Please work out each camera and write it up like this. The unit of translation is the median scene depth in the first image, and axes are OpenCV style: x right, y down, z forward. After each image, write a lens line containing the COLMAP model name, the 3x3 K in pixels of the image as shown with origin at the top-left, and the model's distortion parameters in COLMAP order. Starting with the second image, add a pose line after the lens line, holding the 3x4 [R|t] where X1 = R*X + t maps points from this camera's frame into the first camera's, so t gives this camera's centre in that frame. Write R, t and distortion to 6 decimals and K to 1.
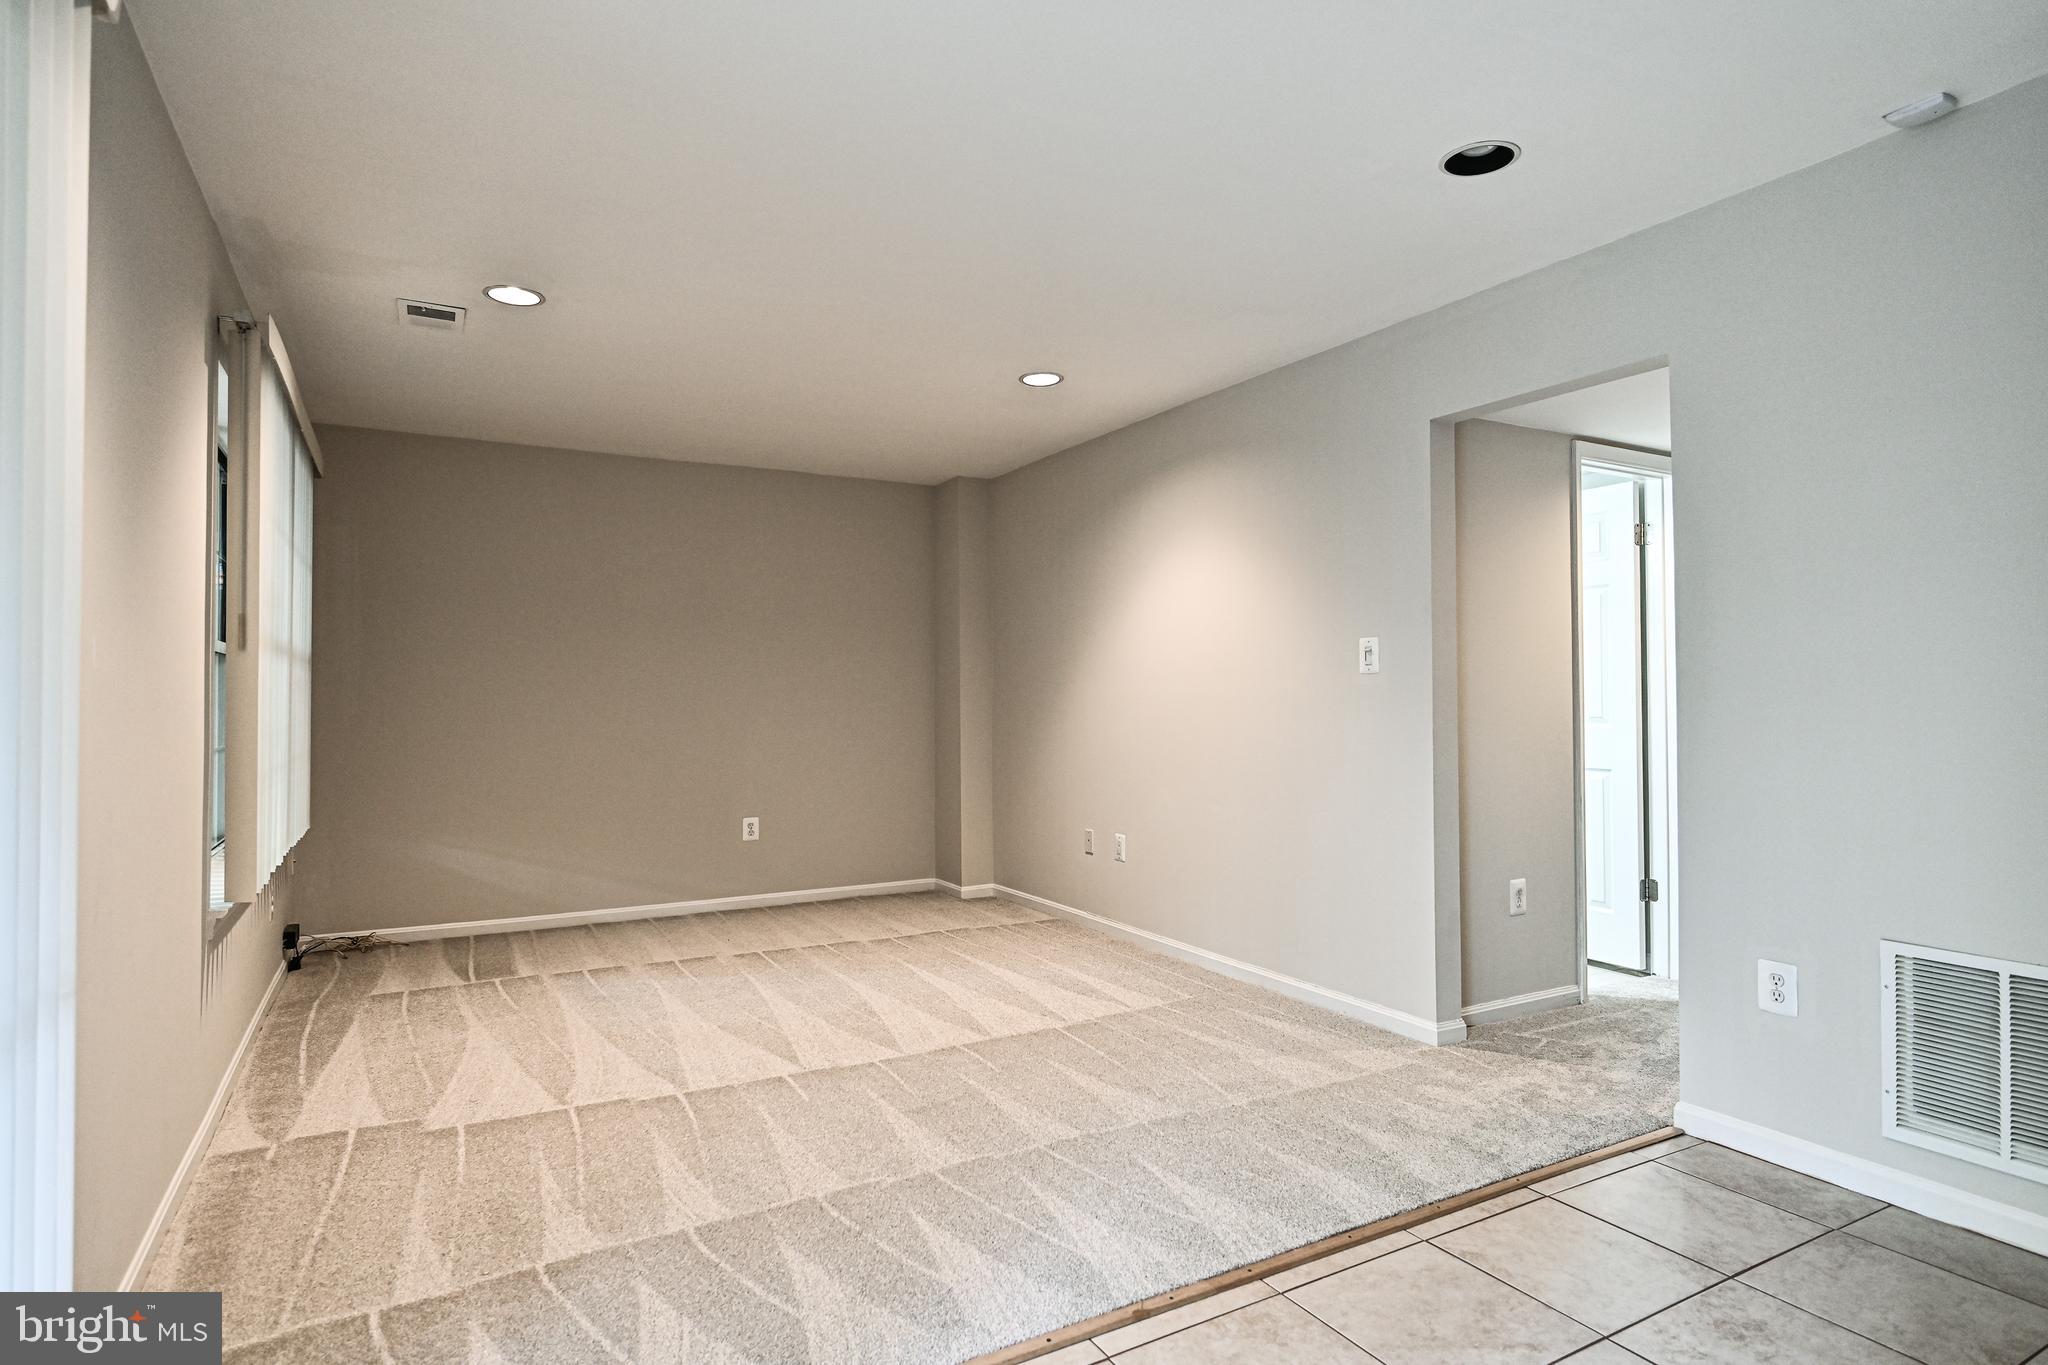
lens RADIAL K [[1088.7, 0, 1024.0], [0, 1088.7, 682.5], [0, 0, 1]] dist [0.000251, -0.000477]
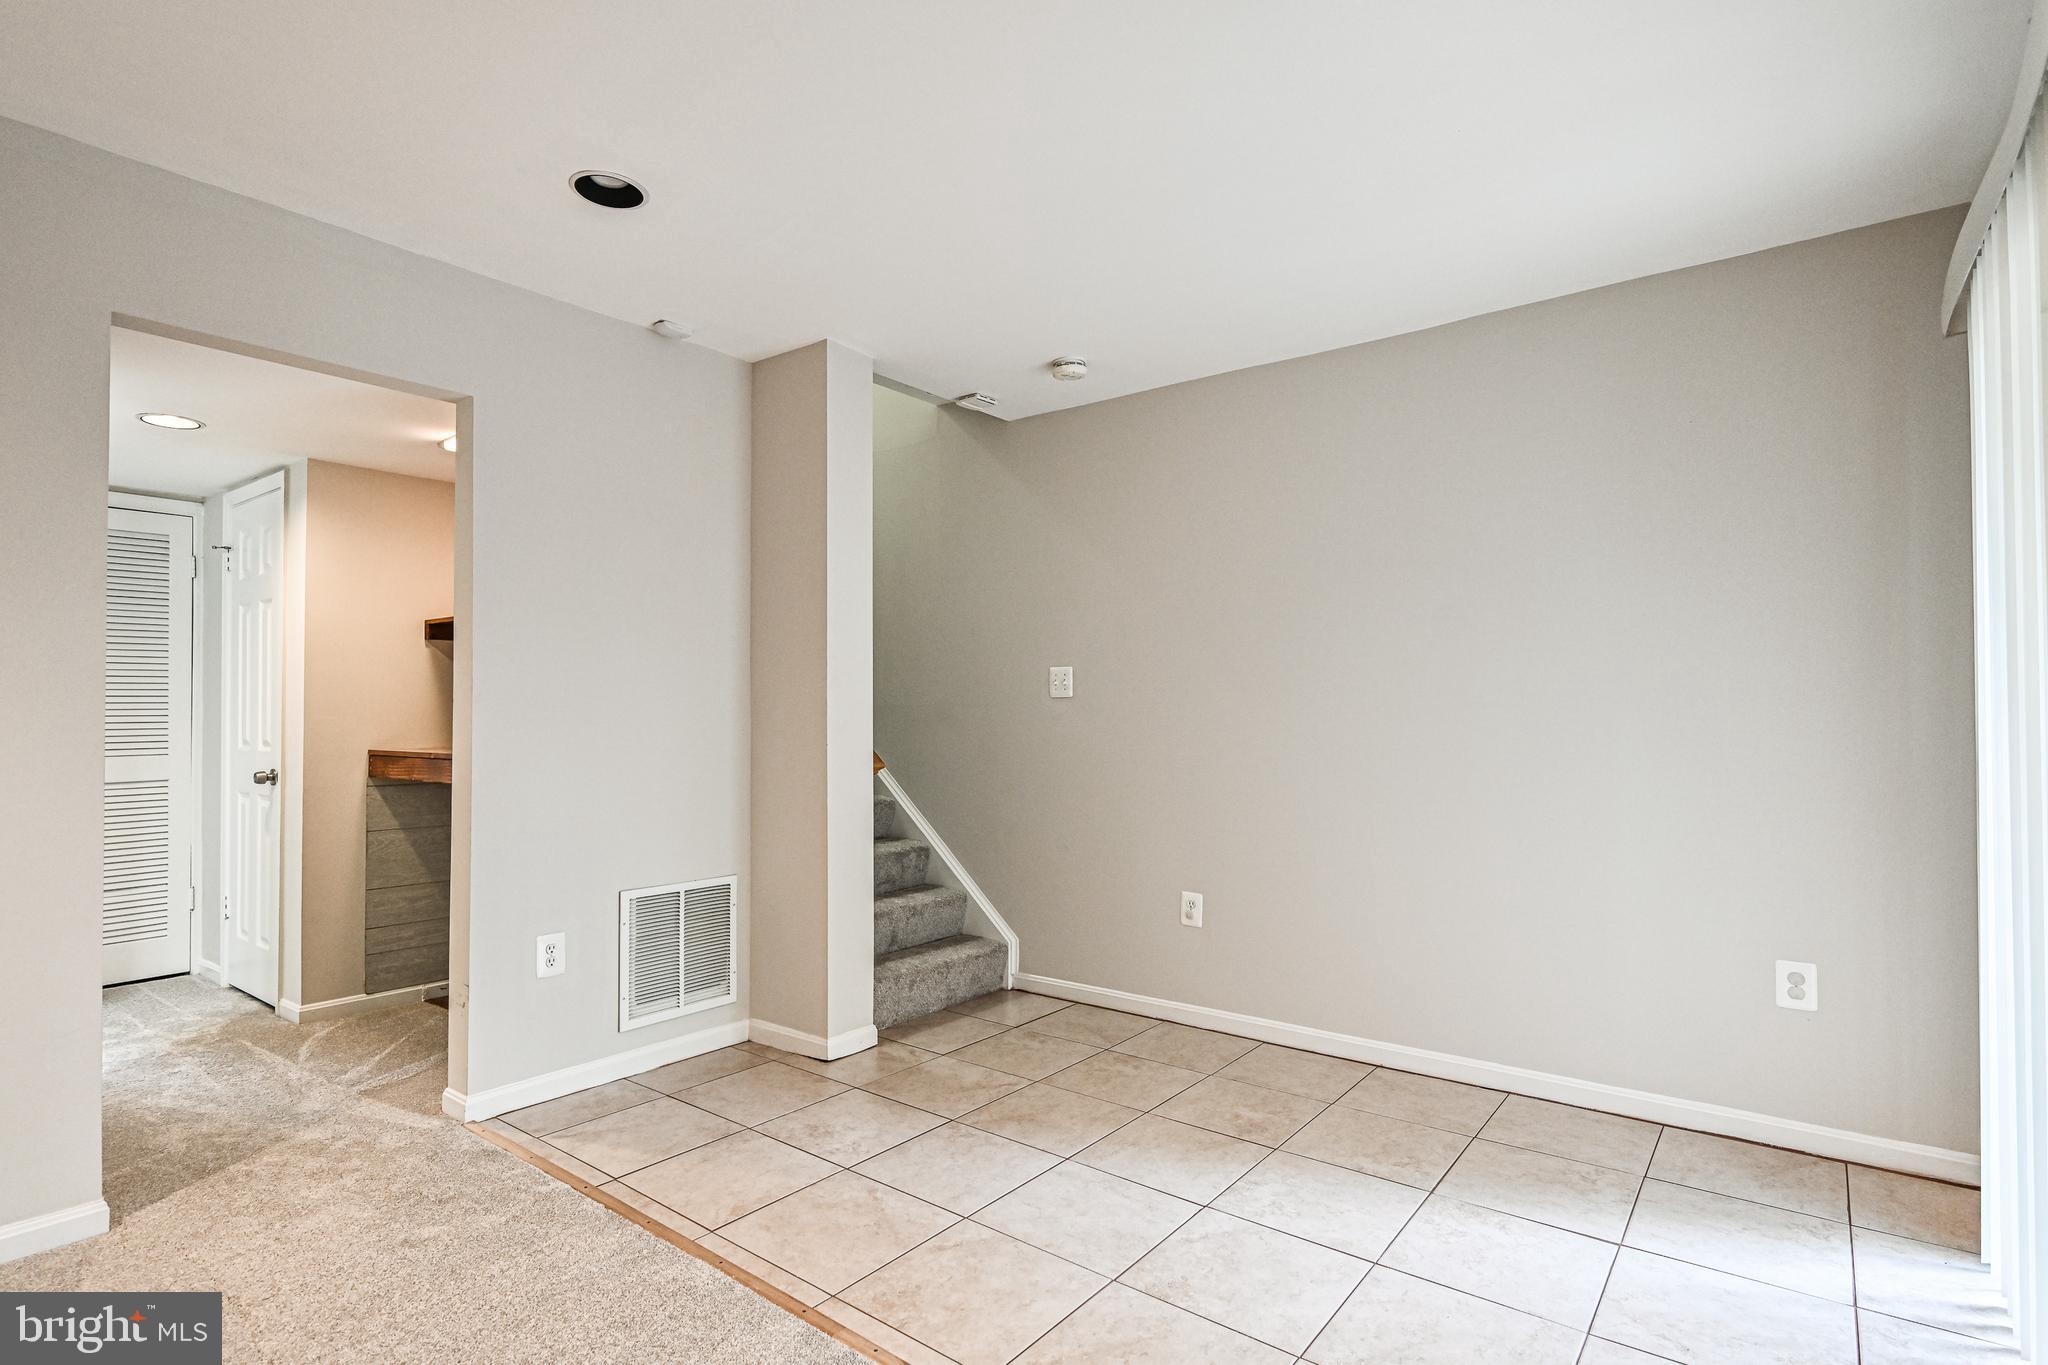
lens RADIAL K [[1018.4, 0, 1019.6], [0, 1018.4, 697.1], [0, 0, 1]] dist [-0.002727, 0.000495]
pose [[-0.386627, 0.020080, 0.922018, -0.454254], [-0.011712, 0.999575, -0.026681, 0.011071], [-0.922162, -0.021114, -0.386228, 0.758015]]
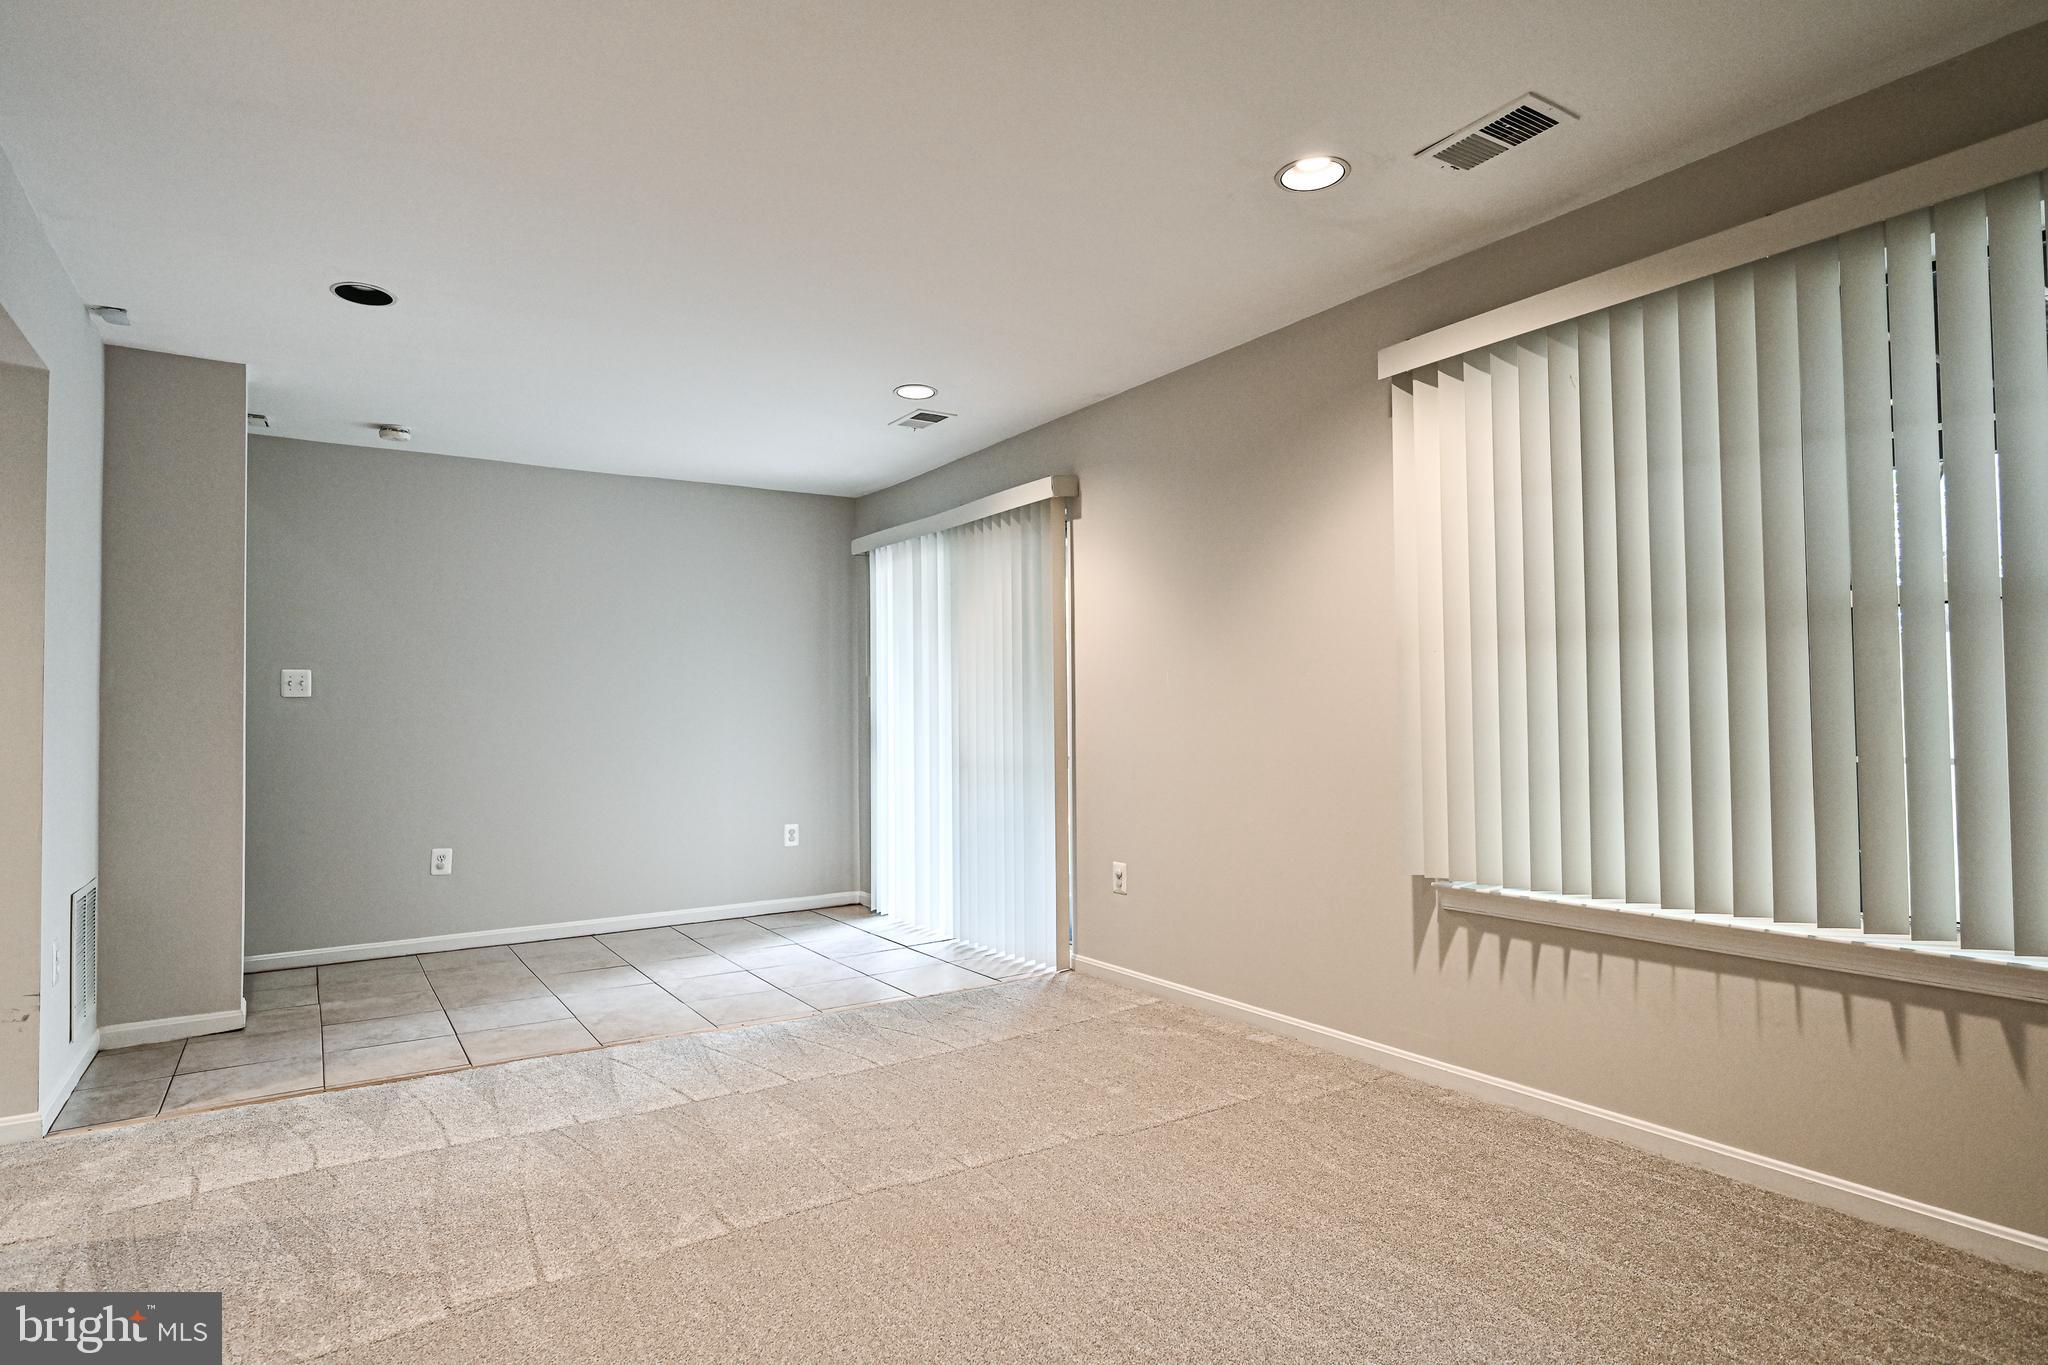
lens RADIAL K [[1089.1, 0, 999.9], [0, 1089.1, 683.4], [0, 0, 1]] dist [-0.000652, 0.000937]
pose [[-0.998057, 0.013177, -0.060898, -0.193231], [0.015960, 0.998839, -0.045443, 0.041574], [0.060229, -0.046327, -0.997109, 1.757802]]
